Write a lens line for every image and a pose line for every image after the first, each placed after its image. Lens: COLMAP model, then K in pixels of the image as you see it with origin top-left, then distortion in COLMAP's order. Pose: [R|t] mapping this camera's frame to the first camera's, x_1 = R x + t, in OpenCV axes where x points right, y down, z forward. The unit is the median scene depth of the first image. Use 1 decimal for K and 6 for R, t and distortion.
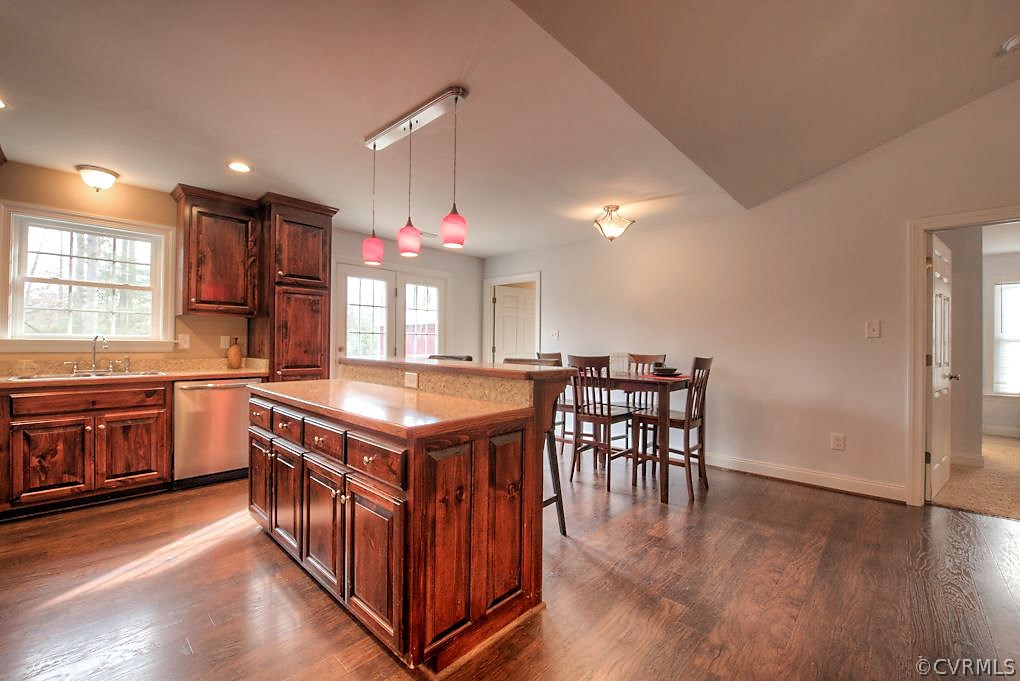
lens RADIAL K [[420.5, 0, 510.0], [0, 420.5, 340.5], [0, 0, 1]] dist [-0.013798, -0.002046]
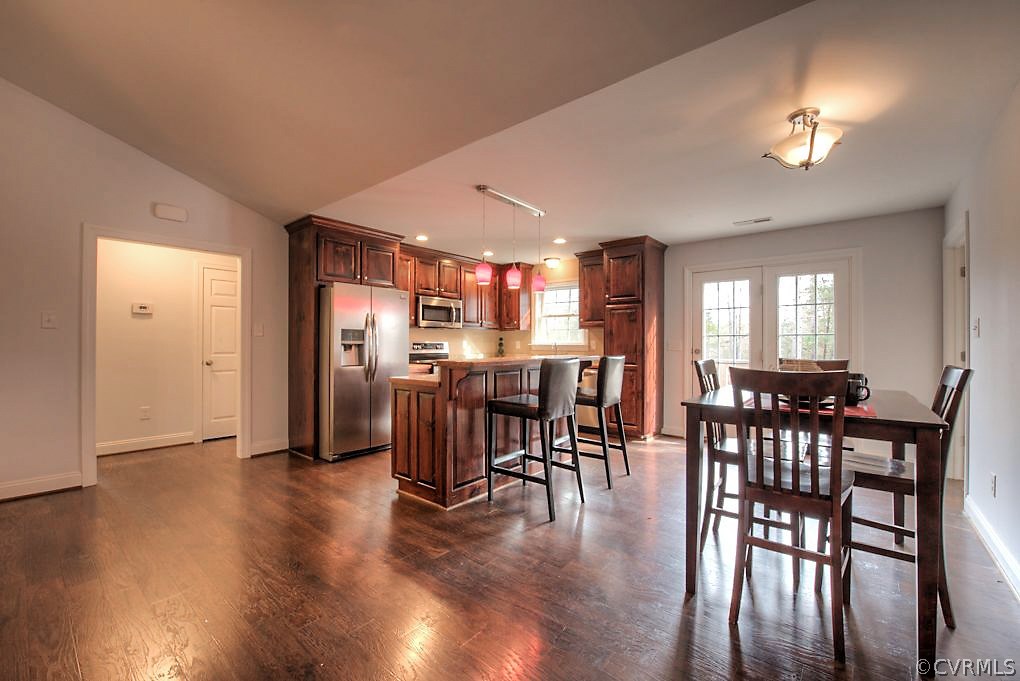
lens RADIAL K [[421.6, 0, 510.0], [0, 421.6, 340.5], [0, 0, 1]] dist [0.001406, -0.000129]
pose [[0.047355, -0.017217, -0.998730, 0.891310], [0.003687, 0.999848, -0.017061, 0.012945], [0.998871, -0.002874, 0.047411, 0.615087]]
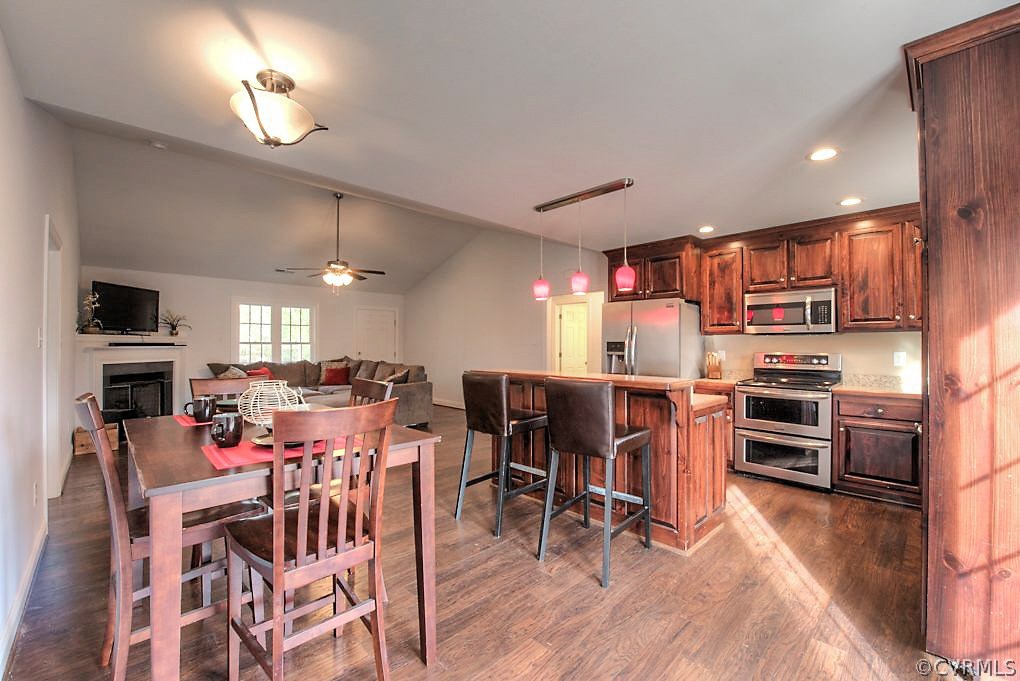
lens RADIAL K [[420.5, 0, 510.0], [0, 420.5, 340.5], [0, 0, 1]] dist [-0.013798, -0.002046]
pose [[-0.998667, -0.010480, 0.050543, -0.053787], [-0.011328, 0.999799, -0.016534, -0.019017], [-0.050360, -0.017084, -0.998585, 1.596247]]
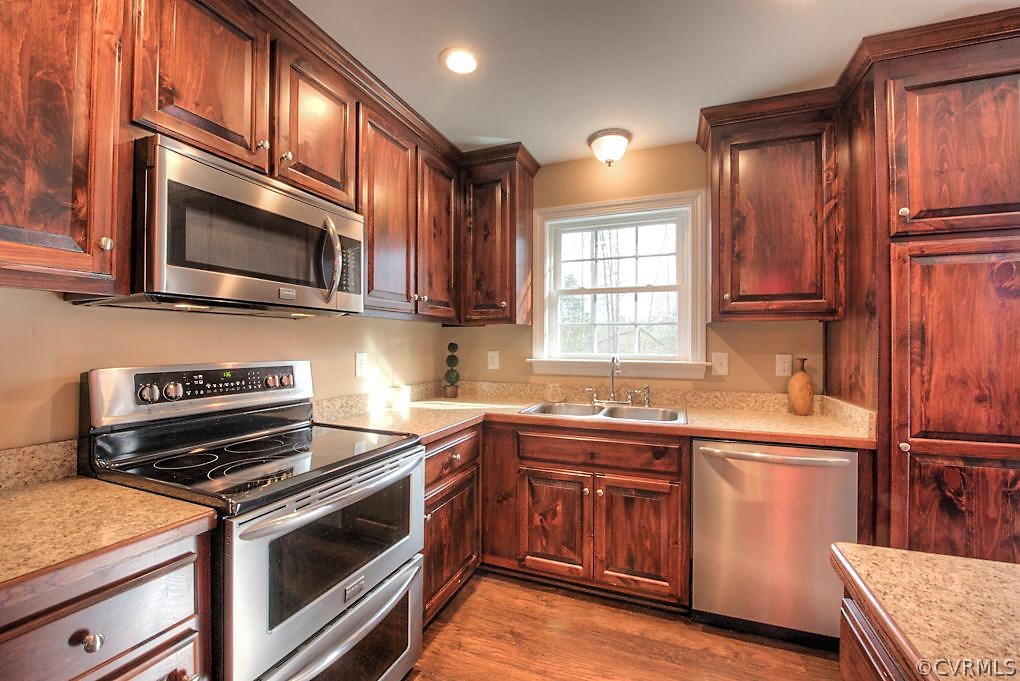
lens RADIAL K [[420.5, 0, 510.0], [0, 420.5, 340.5], [0, 0, 1]] dist [-0.013798, -0.002046]
pose [[0.360515, -0.014833, -0.932636, -0.307914], [0.006274, 0.999889, -0.013478, -0.027521], [0.932732, -0.000992, 0.360568, 0.483713]]
